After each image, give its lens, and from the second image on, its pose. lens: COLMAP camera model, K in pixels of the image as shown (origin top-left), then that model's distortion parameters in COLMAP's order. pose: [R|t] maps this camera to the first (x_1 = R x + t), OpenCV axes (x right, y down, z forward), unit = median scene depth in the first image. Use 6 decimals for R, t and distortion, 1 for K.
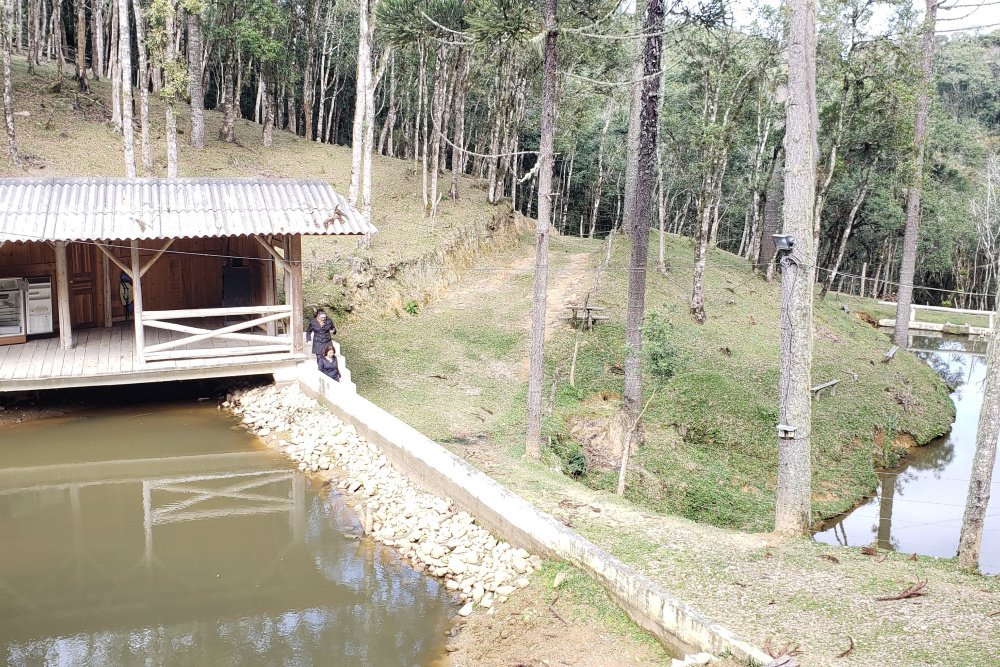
lens RADIAL K [[1058.7, 0, 493.2], [0, 1058.7, 314.5], [0, 0, 1]] dist [0.178725, -0.519955]
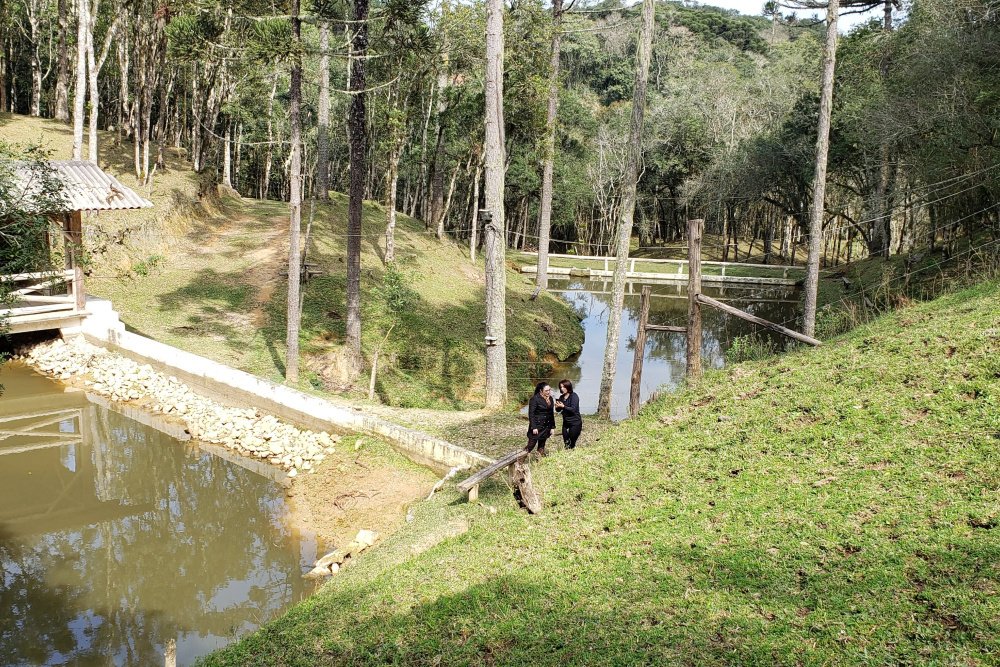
lens RADIAL K [[1058.7, 0, 493.2], [0, 1058.7, 314.5], [0, 0, 1]] dist [0.178725, -0.519955]
pose [[0.945008, -0.049950, 0.323210, -0.118181], [0.036490, 0.998201, 0.047576, 0.001052], [-0.325005, -0.033166, 0.945131, -0.236403]]
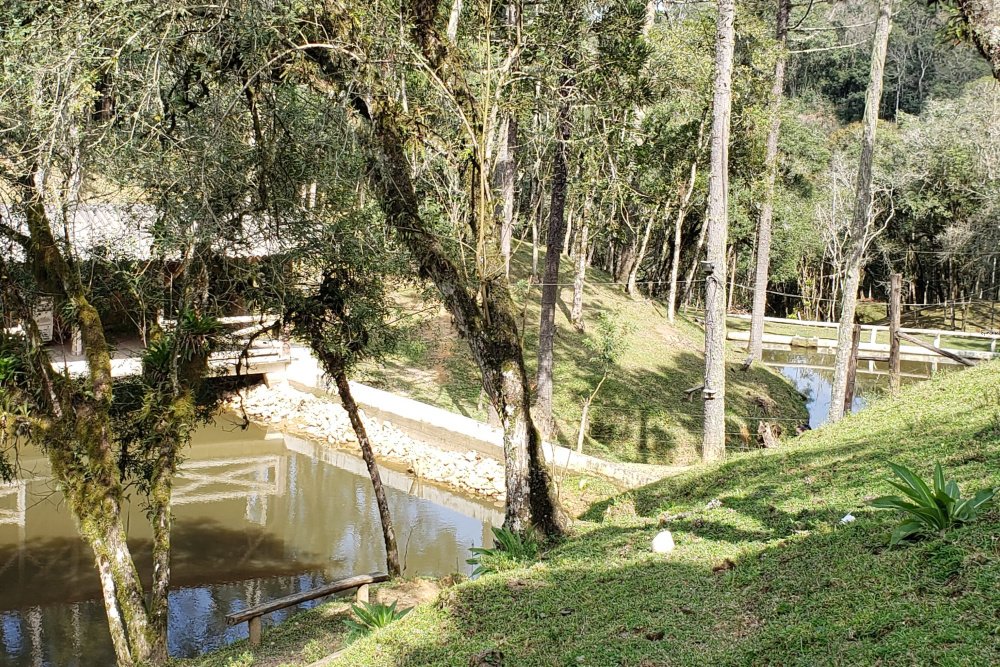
lens RADIAL K [[1533.9, 0, 497.5], [0, 1533.9, 292.5], [0, 0, 1]] dist [0.400840, -2.223212]
pose [[0.976335, -0.003060, 0.216244, -0.278672], [0.010028, 0.999465, -0.031133, 0.019350], [-0.216033, 0.032565, 0.975843, -0.602966]]
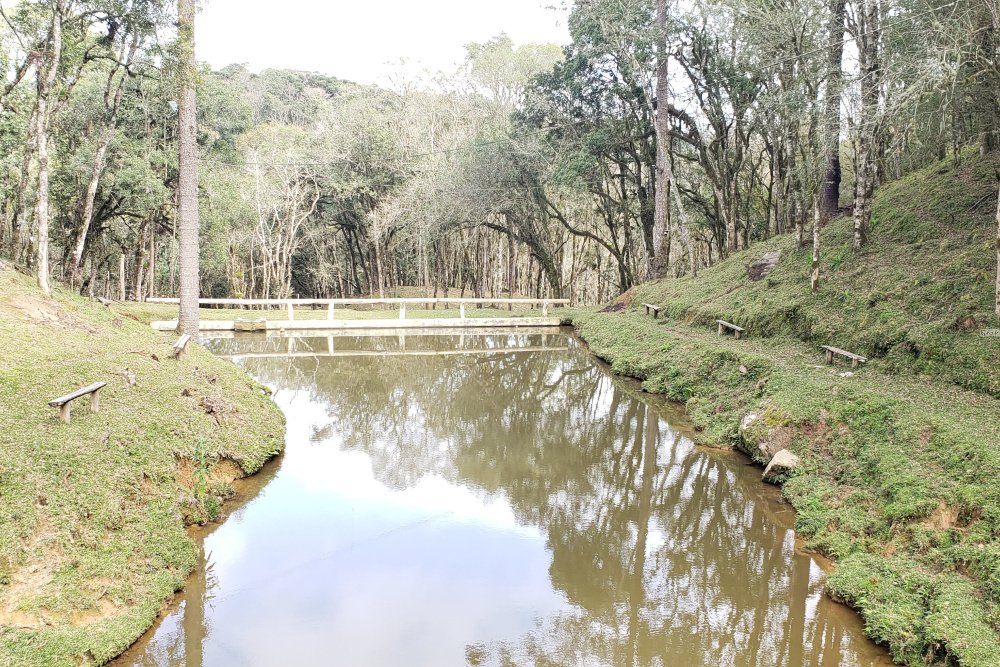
lens RADIAL K [[1058.7, 0, 493.2], [0, 1058.7, 314.5], [0, 0, 1]] dist [0.178725, -0.519955]
pose [[0.781177, -0.075053, 0.619782, 0.172537], [0.106476, 0.994219, -0.013807, 0.069014], [-0.615163, 0.076778, 0.784652, 0.547411]]
